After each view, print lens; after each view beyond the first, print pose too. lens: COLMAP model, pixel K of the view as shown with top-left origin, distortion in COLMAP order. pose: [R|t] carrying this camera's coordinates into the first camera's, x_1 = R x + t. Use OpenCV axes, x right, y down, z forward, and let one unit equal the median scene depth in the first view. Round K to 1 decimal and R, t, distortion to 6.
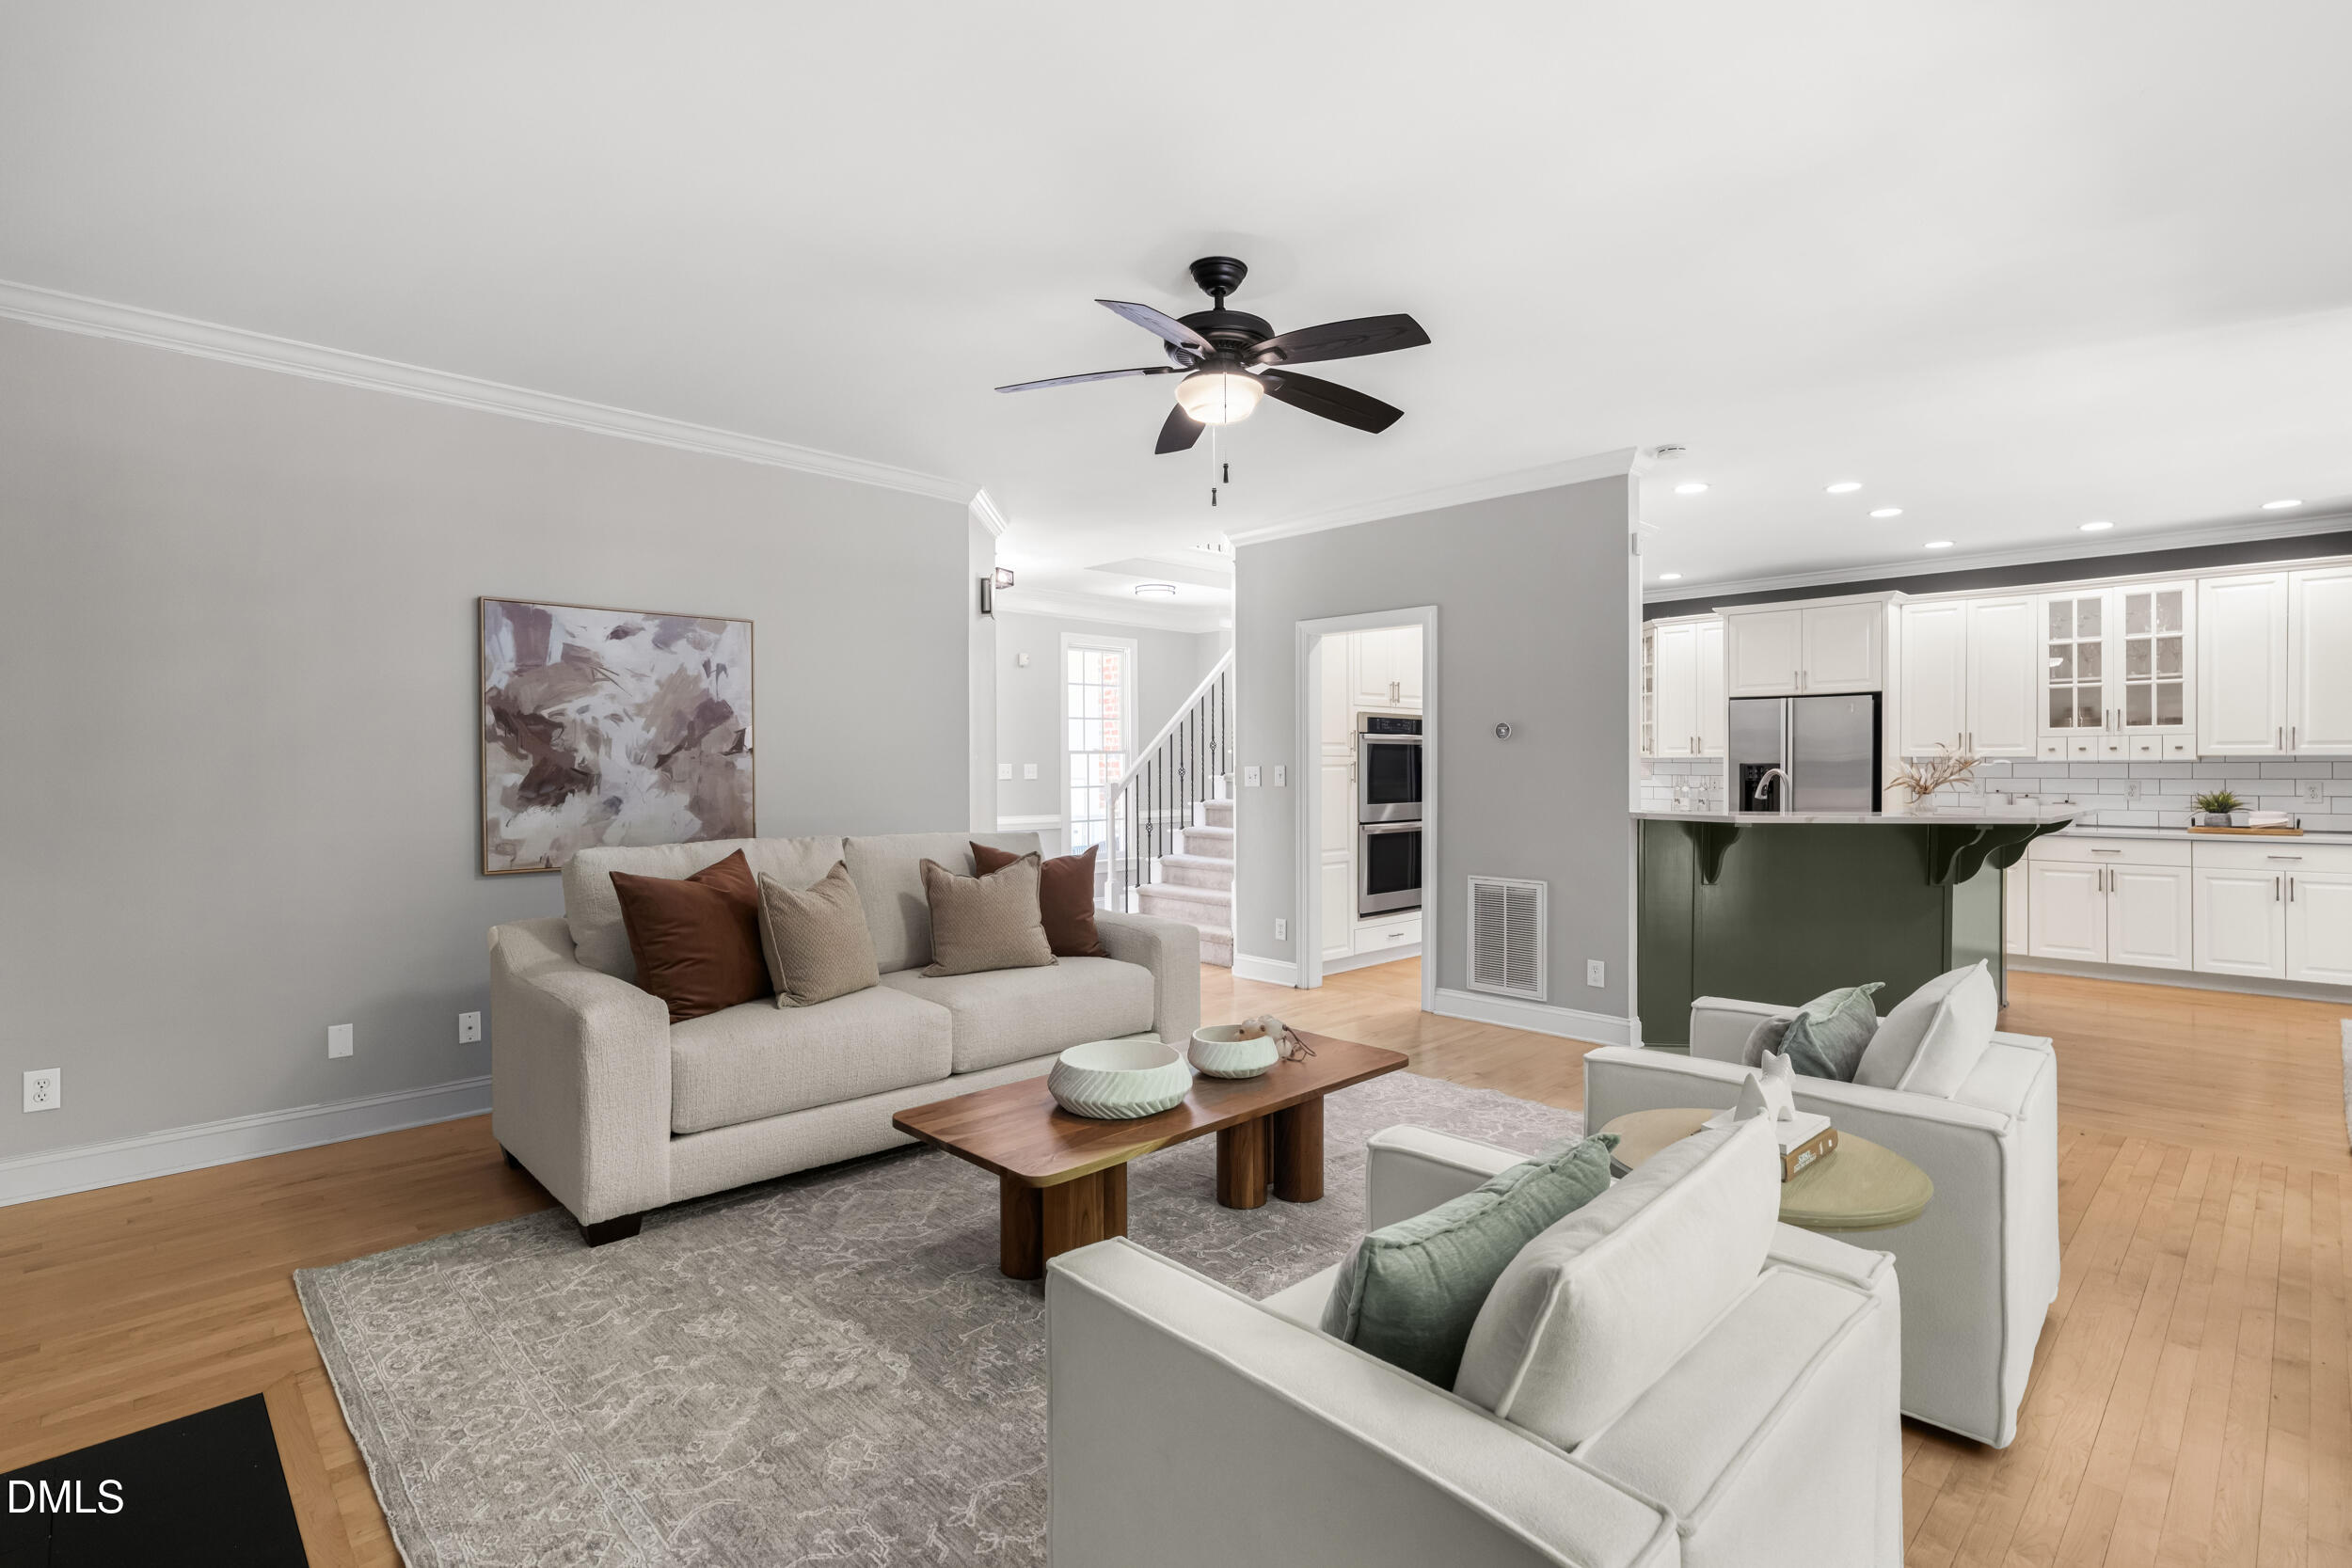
lens RADIAL K [[1112.0, 0, 1176.0], [0, 1112.0, 784.0], [0, 0, 1]] dist [-0.000027, 0.000433]
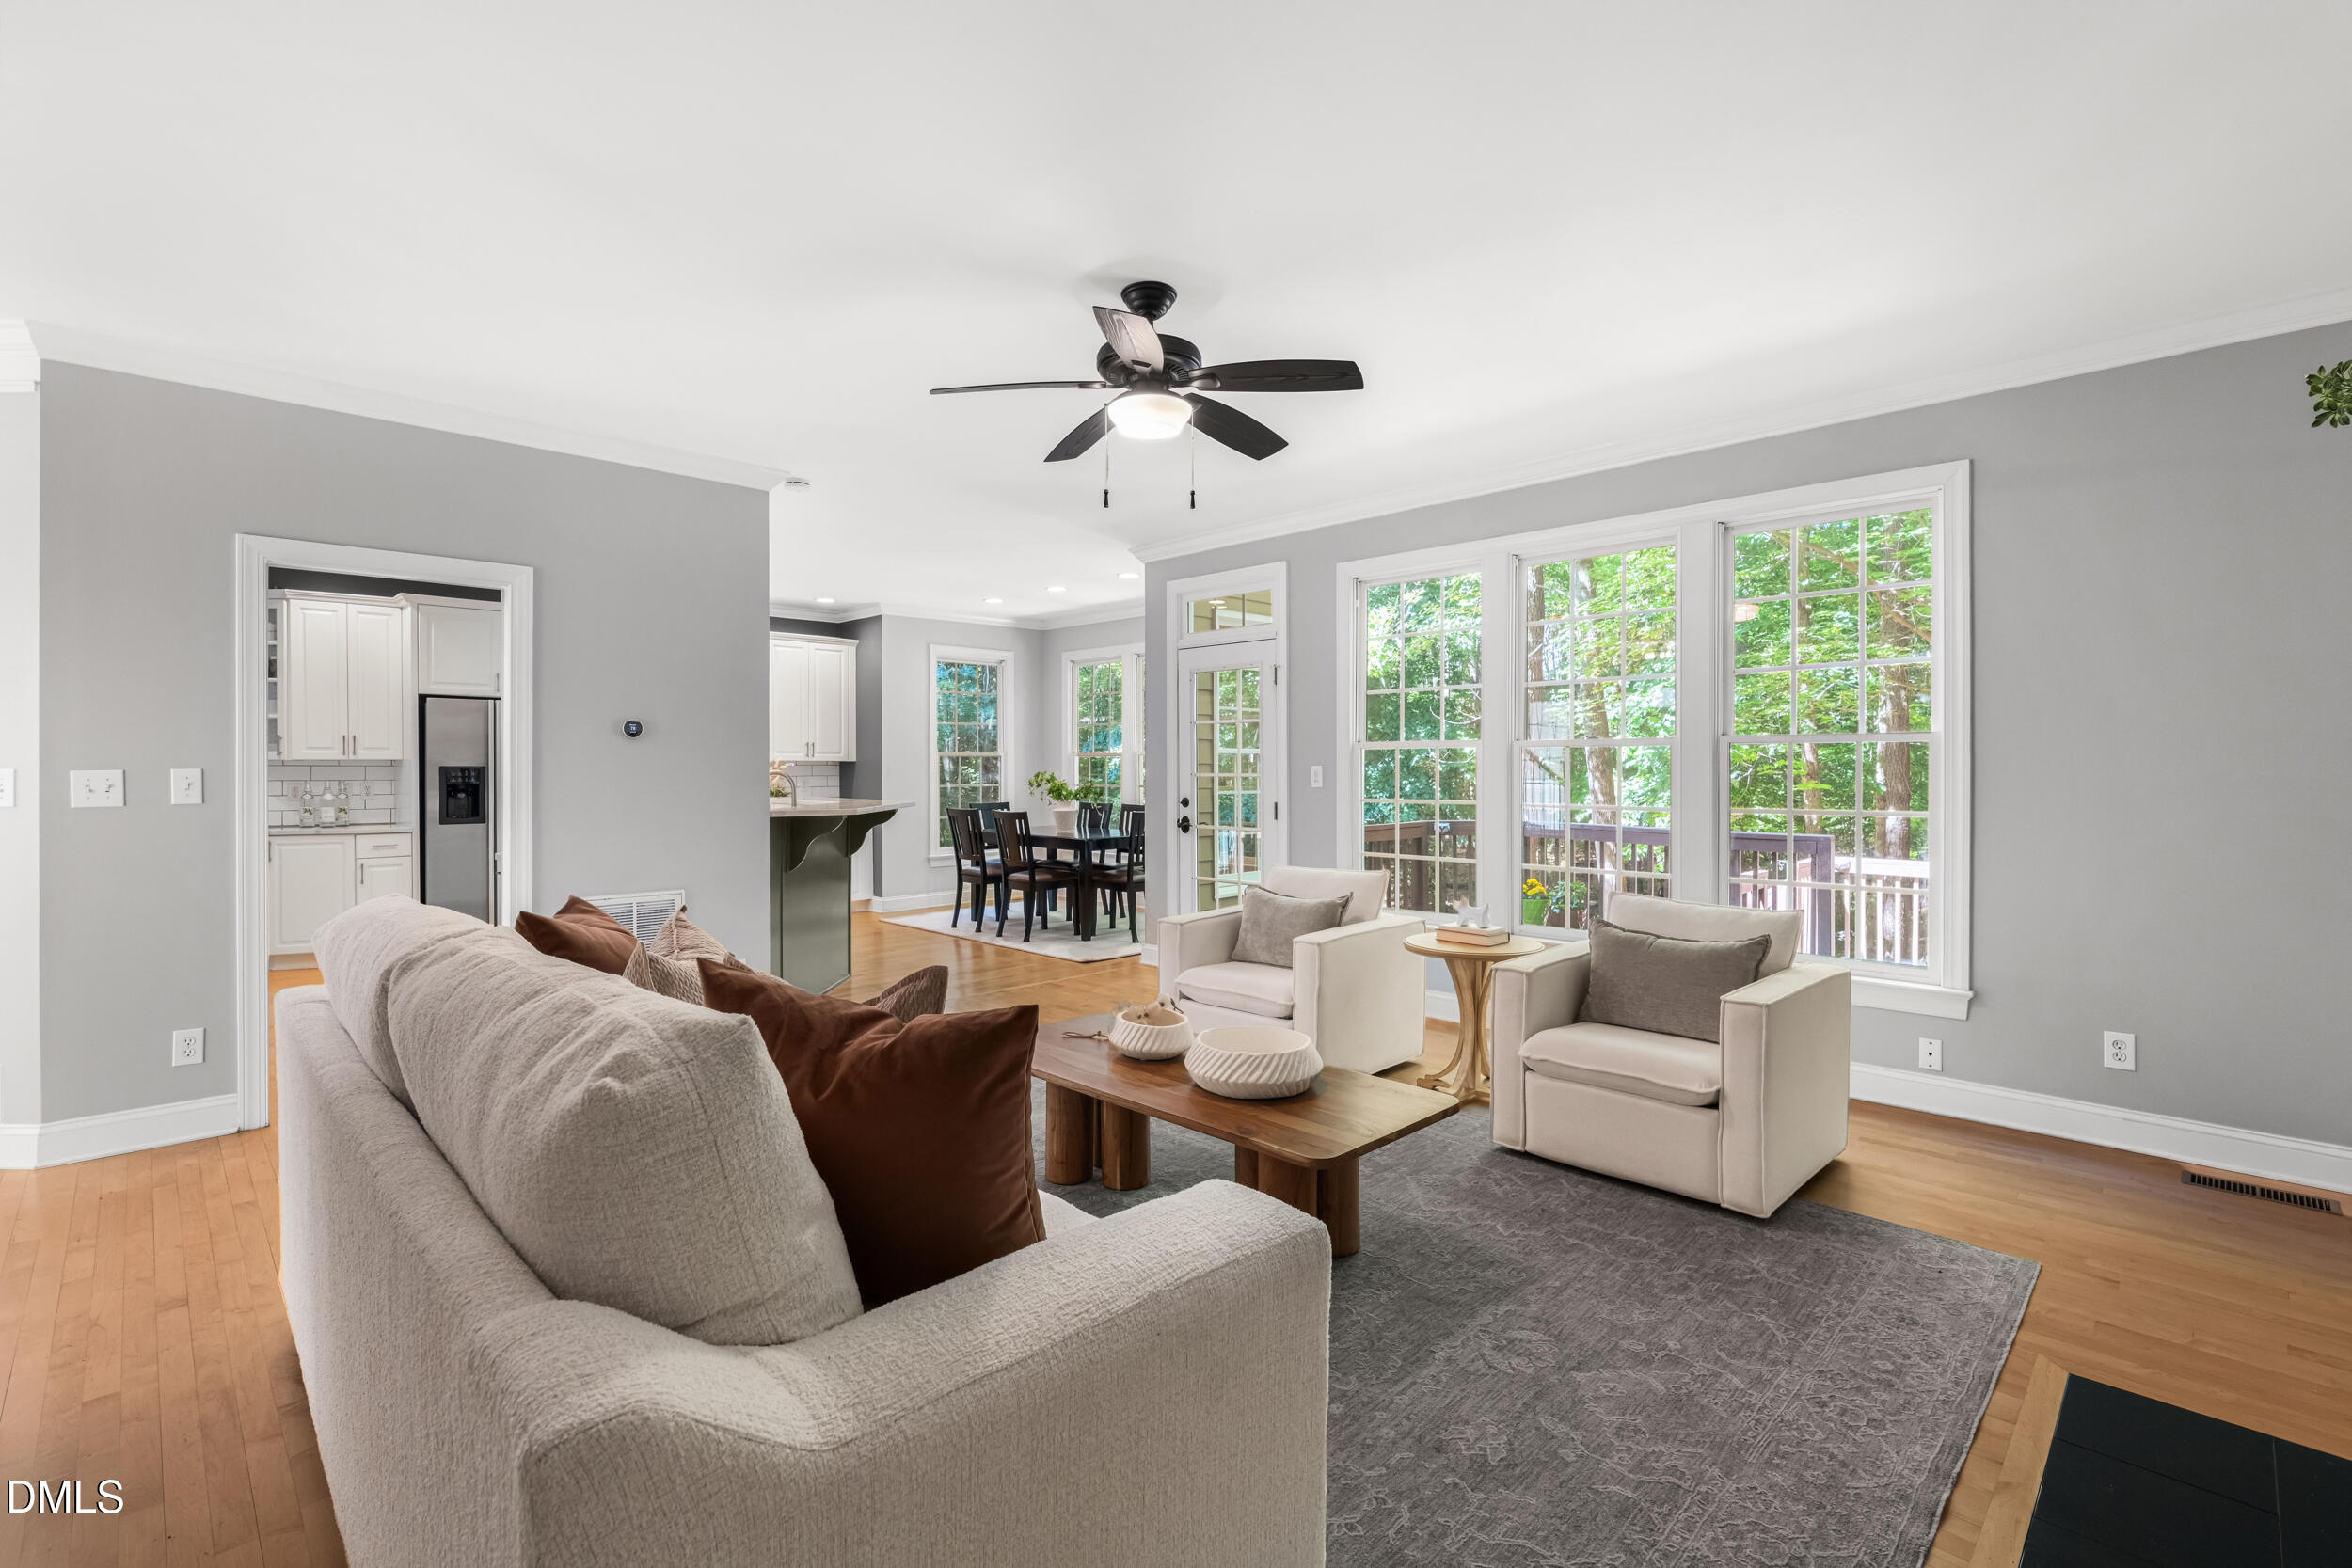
lens RADIAL K [[1060.1, 0, 1176.0], [0, 1060.1, 784.0], [0, 0, 1]] dist [-0.001448, 0.000021]
pose [[-0.011489, -0.015091, 0.999820, -0.474400], [0.019275, 0.999697, 0.015311, -0.007010], [-0.999748, 0.019448, -0.011195, 0.486637]]
